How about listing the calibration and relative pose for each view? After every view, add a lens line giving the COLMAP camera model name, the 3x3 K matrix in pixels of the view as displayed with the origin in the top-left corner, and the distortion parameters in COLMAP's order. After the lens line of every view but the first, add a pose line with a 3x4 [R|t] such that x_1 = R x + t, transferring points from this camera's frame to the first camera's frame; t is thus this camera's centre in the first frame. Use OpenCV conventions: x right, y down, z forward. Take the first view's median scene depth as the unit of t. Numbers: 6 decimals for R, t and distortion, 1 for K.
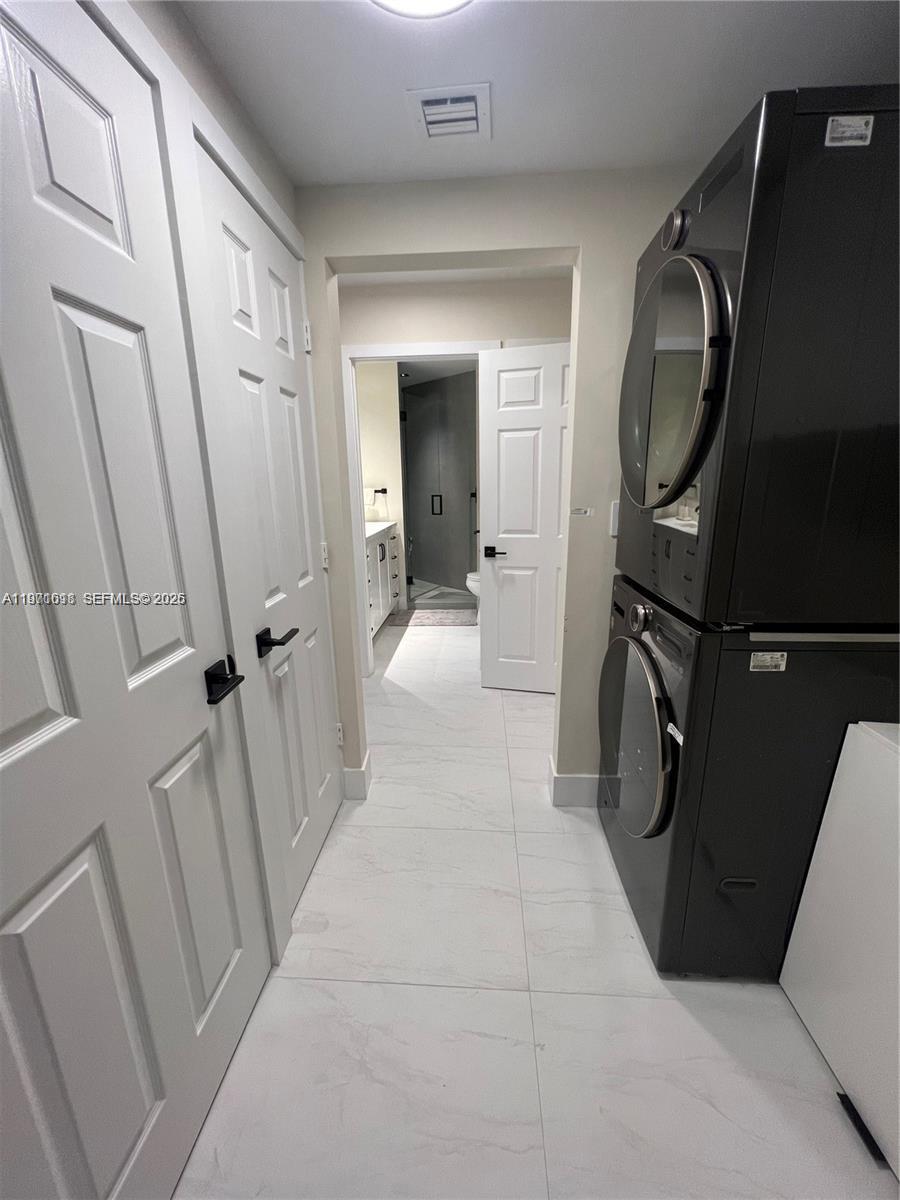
lens RADIAL K [[480.6, 0, 450.7], [0, 480.6, 602.2], [0, 0, 1]] dist [-0.002252, -0.000160]
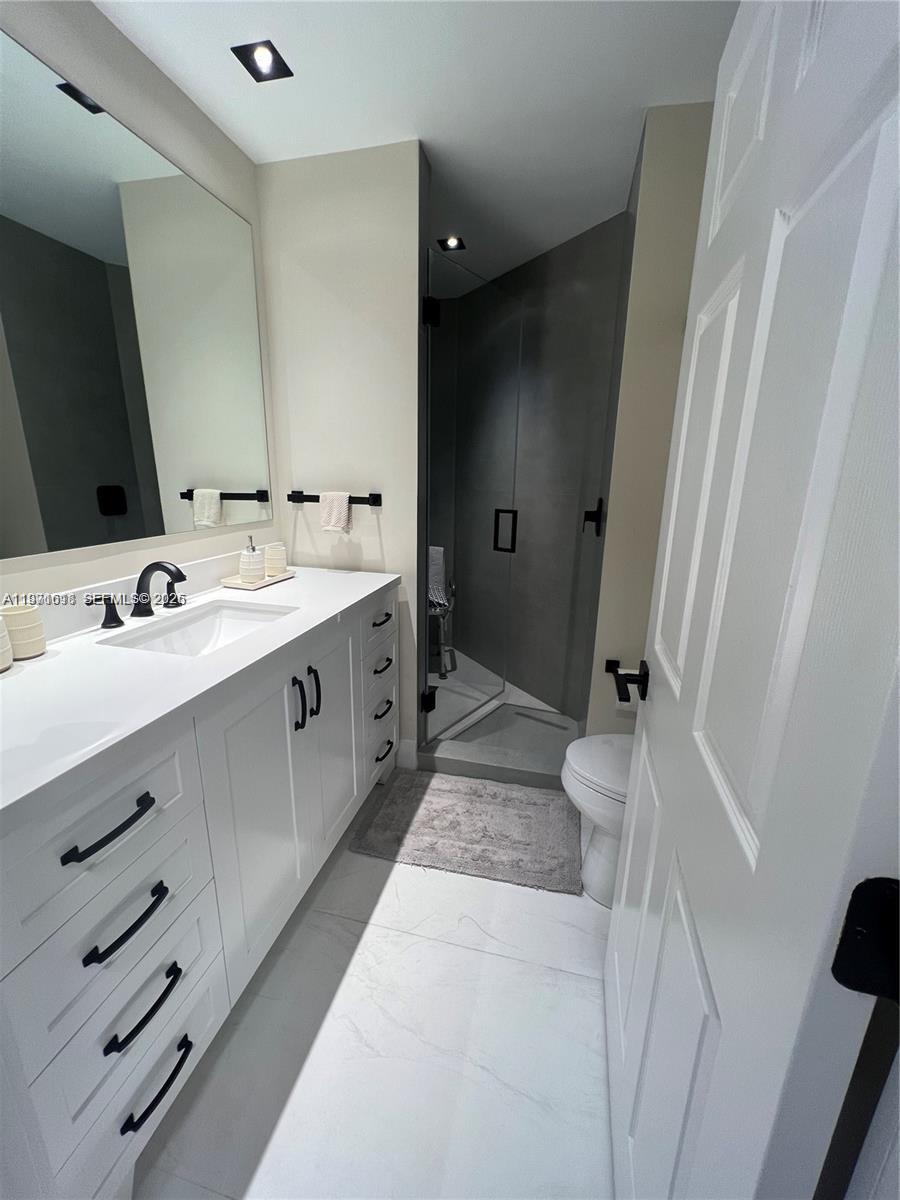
lens RADIAL K [[480.6, 0, 445.3], [0, 480.6, 596.3], [0, 0, 1]] dist [-0.002252, -0.000160]
pose [[0.982990, 0.077757, -0.166385, -0.003444], [-0.078045, 0.996938, 0.004819, -0.150011], [0.166250, 0.008249, 0.986049, 0.581554]]
